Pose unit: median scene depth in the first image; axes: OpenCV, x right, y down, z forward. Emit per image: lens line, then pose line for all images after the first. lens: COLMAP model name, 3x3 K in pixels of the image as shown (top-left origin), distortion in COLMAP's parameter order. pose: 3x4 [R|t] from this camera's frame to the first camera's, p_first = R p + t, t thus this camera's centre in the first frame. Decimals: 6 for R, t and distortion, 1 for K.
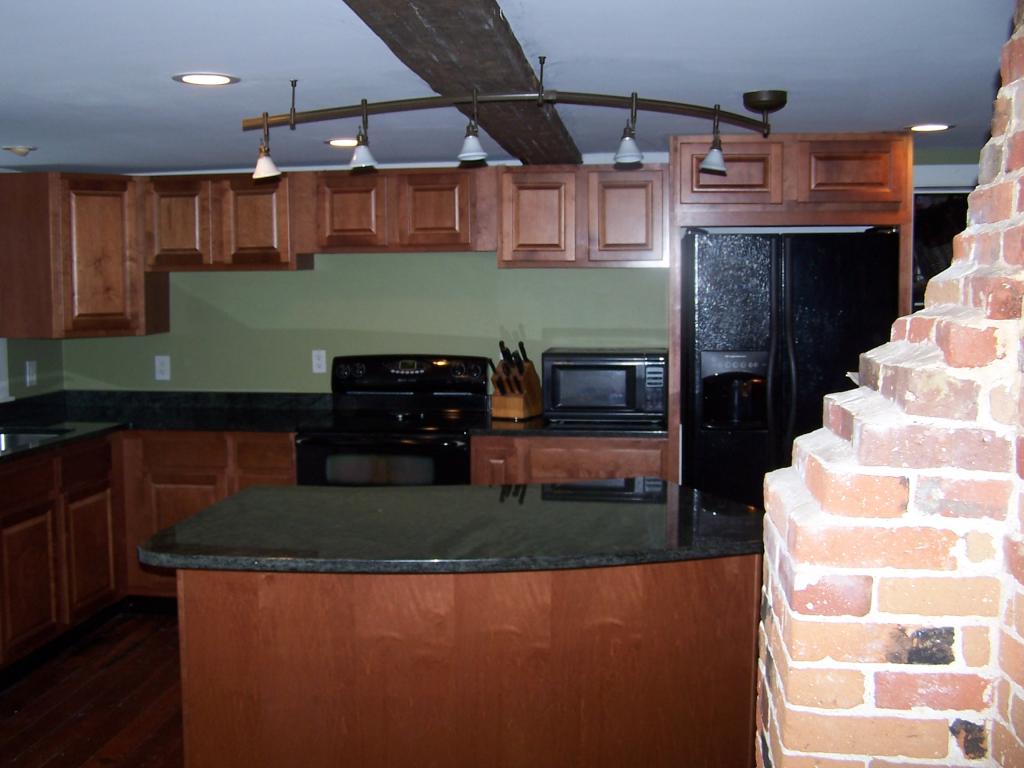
lens RADIAL K [[1146.8, 0, 504.7], [0, 1146.8, 376.0], [0, 0, 1]] dist [-0.096251, 0.000000]
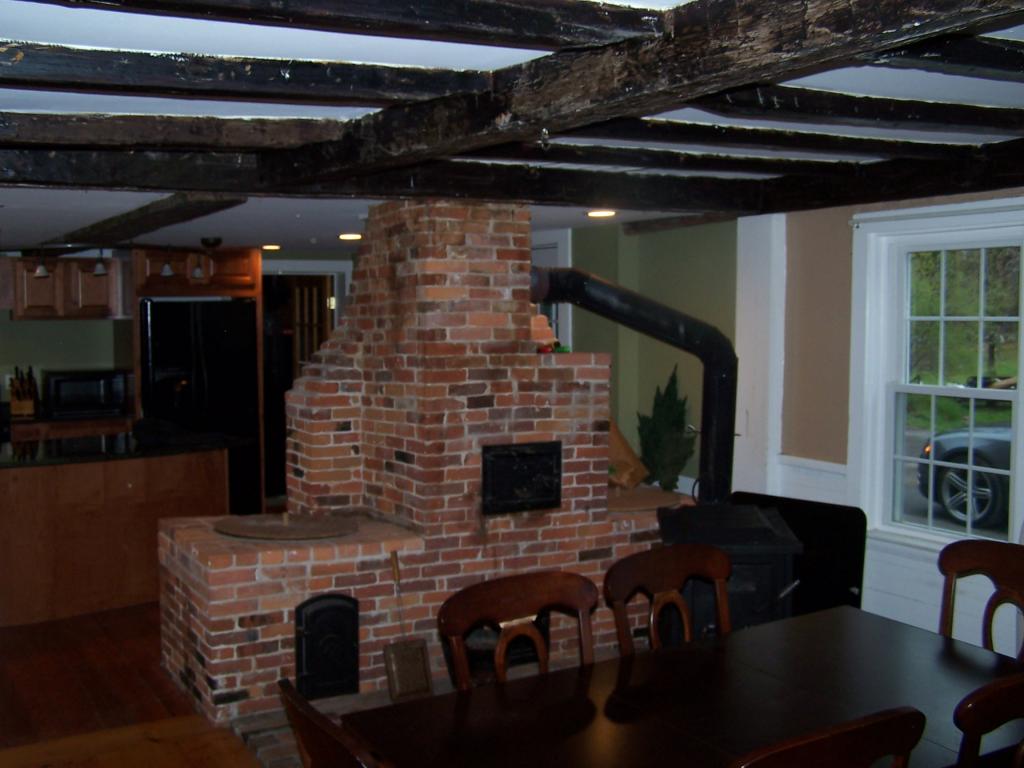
lens RADIAL K [[1146.8, 0, 509.1], [0, 1146.8, 383.7], [0, 0, 1]] dist [-0.096251, 0.000000]
pose [[0.789475, -0.040377, 0.612453, -1.604108], [0.053956, 0.998536, -0.003721, 0.138483], [-0.611406, 0.035983, 0.790498, -2.500623]]
